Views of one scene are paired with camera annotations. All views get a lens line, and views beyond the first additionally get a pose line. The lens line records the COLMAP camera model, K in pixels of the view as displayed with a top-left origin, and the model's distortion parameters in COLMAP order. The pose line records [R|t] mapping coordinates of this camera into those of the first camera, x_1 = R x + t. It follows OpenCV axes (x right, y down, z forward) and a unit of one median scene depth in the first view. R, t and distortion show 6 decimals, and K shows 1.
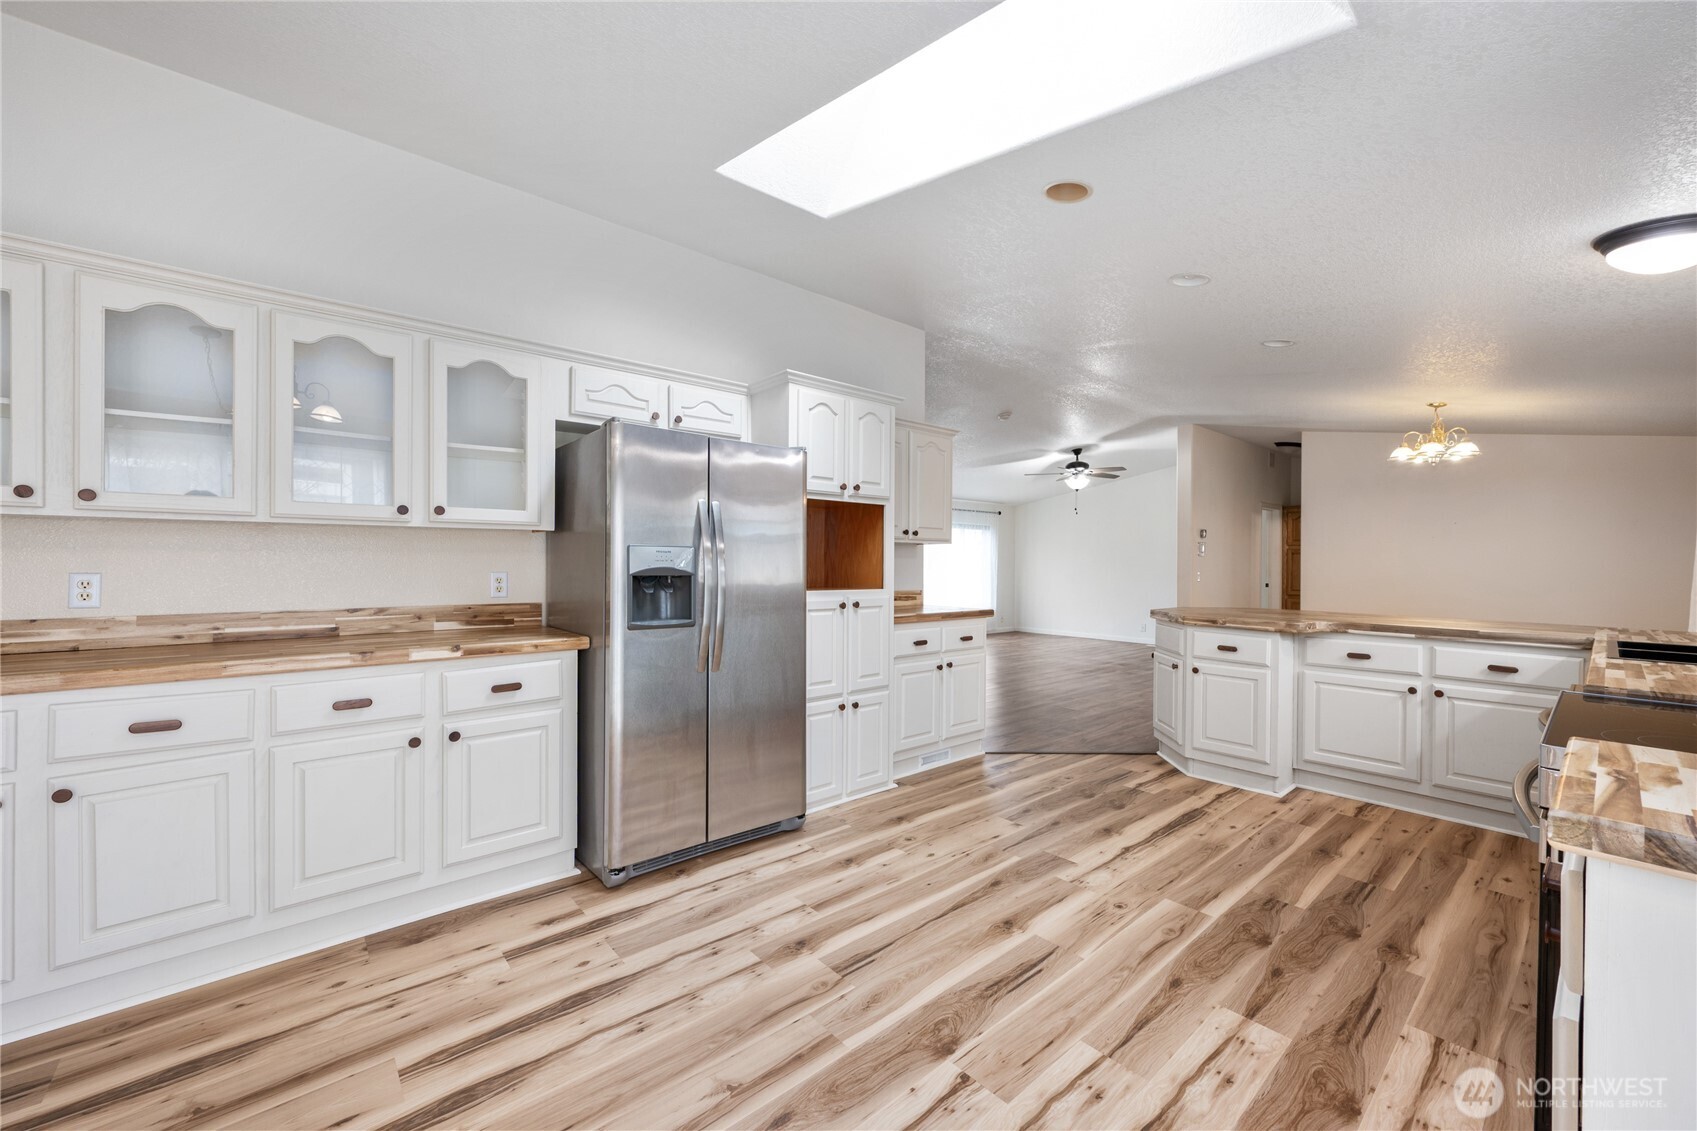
lens RADIAL K [[662.0, 0, 845.7], [0, 662.0, 565.5], [0, 0, 1]] dist [0.000465, -0.000254]
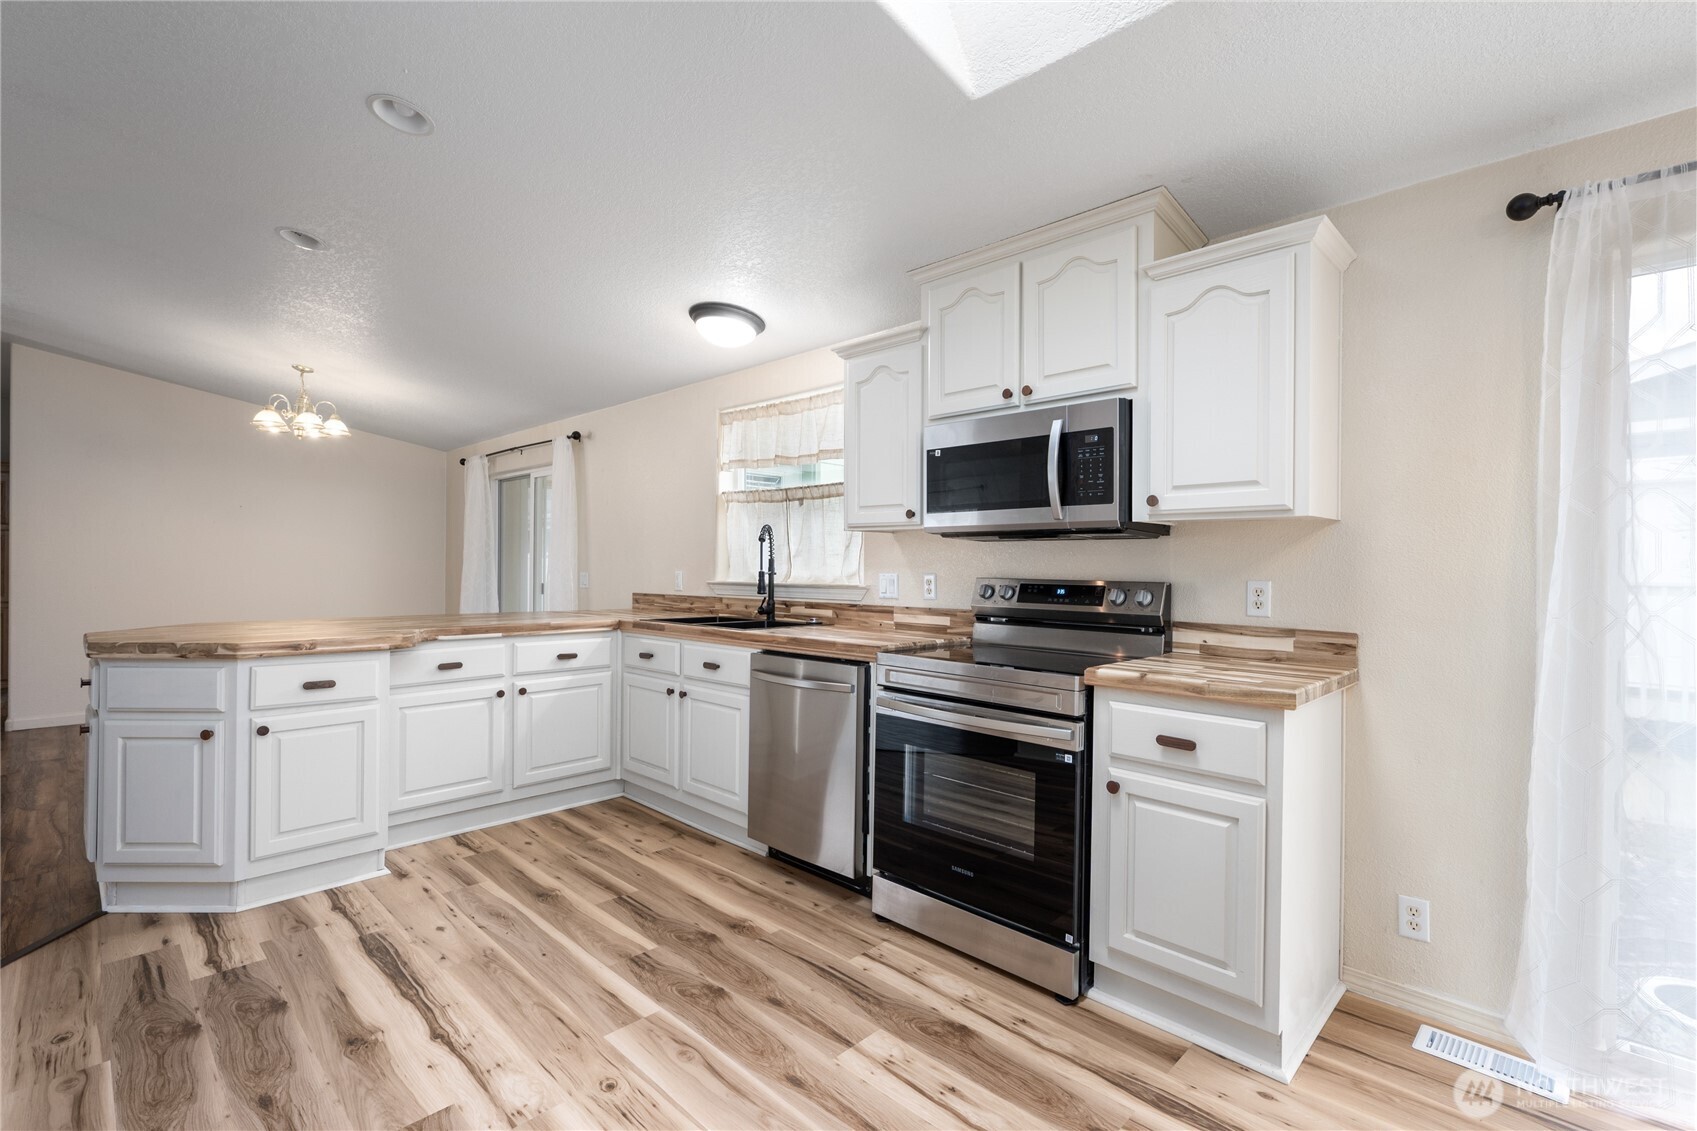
lens RADIAL K [[768.0, 0, 852.8], [0, 768.0, 566.8], [0, 0, 1]] dist [0.001881, -0.000270]
pose [[-0.087220, -0.013020, 0.996104, -0.299425], [-0.003982, 0.999911, 0.012721, -0.005242], [-0.996181, -0.002857, -0.087264, 0.704103]]
